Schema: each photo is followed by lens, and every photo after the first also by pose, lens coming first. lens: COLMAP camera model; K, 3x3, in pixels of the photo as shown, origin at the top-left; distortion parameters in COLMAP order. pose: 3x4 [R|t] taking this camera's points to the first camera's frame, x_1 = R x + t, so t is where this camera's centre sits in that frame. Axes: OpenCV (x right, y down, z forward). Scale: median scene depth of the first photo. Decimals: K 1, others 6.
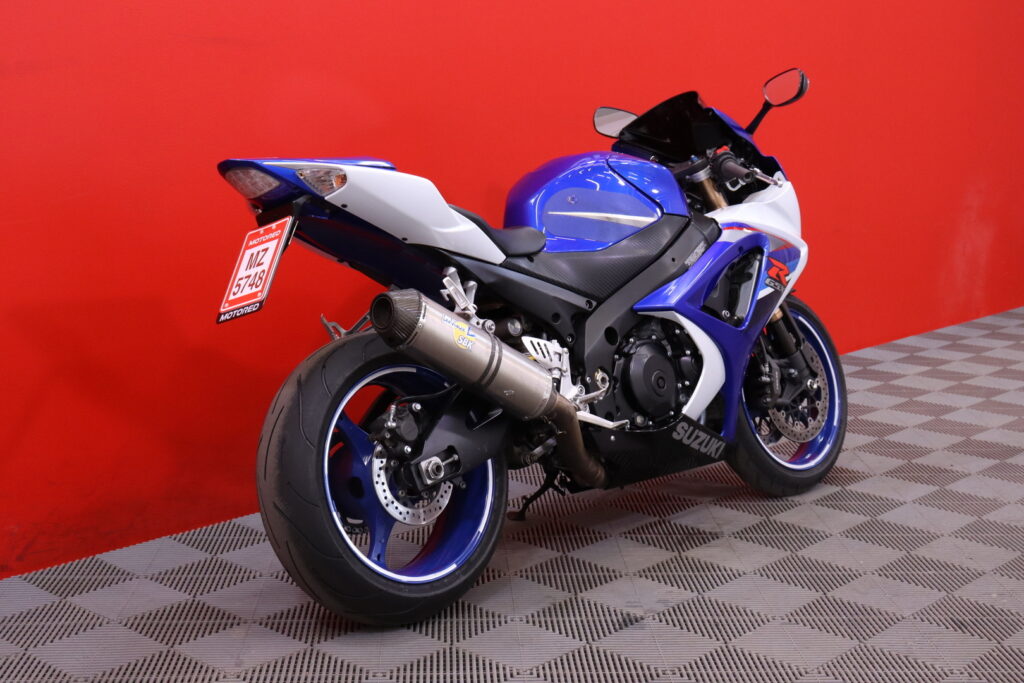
lens RADIAL K [[1438.4, 0, 512.0], [0, 1438.4, 341.5], [0, 0, 1]] dist [-0.003276, -0.002380]
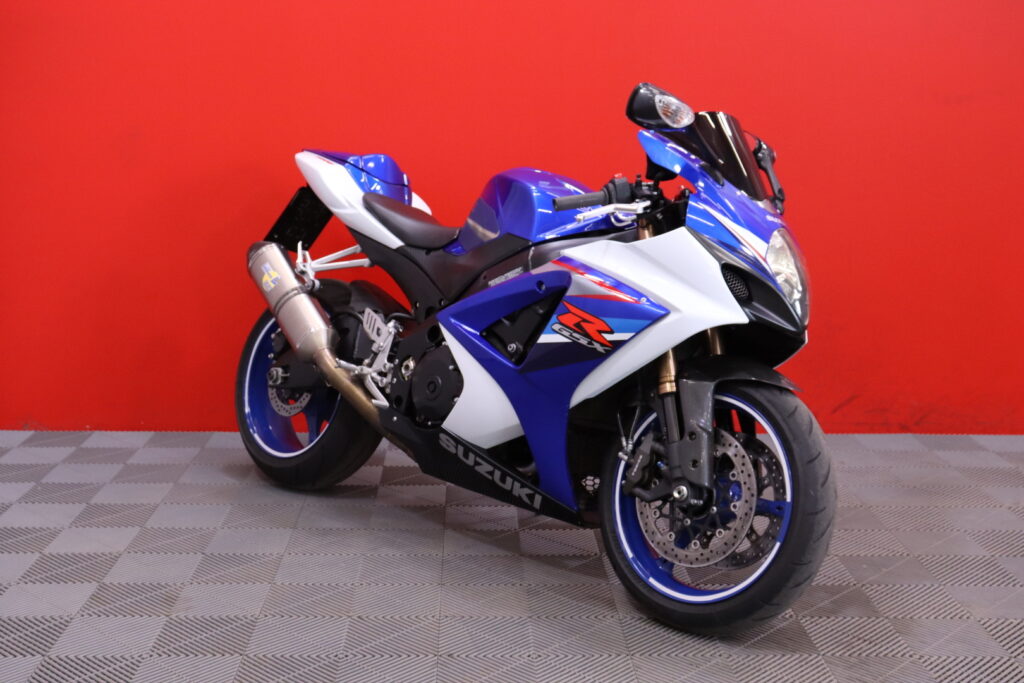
lens RADIAL K [[1300.8, 0, 512.0], [0, 1300.8, 341.5], [0, 0, 1]] dist [0.183119, 0.000232]
pose [[0.016320, 0.180505, -0.983439, 1.046380], [-0.187233, 0.966723, 0.174330, -0.181918], [0.982180, 0.181287, 0.049573, 1.026163]]
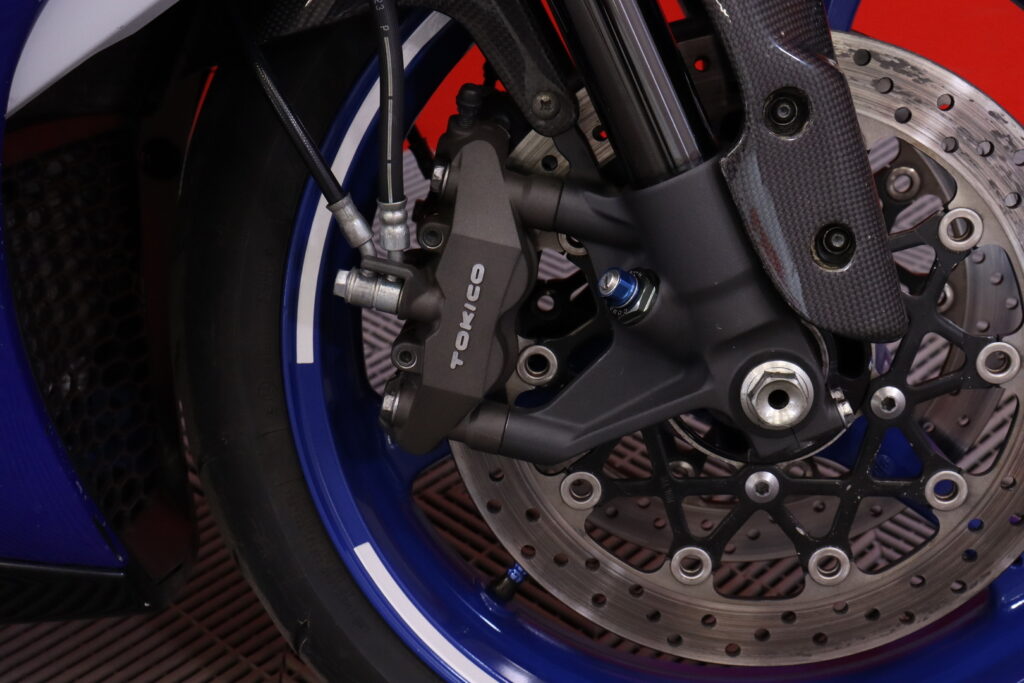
lens RADIAL K [[1620.6, 0, 512.0], [0, 1620.6, 341.5], [0, 0, 1]] dist [0.032895, 0.080615]
pose [[0.680544, 0.359992, -0.638174, 0.357606], [-0.100195, 0.908521, 0.405648, -0.052942], [0.725824, -0.212120, 0.654358, 1.027611]]
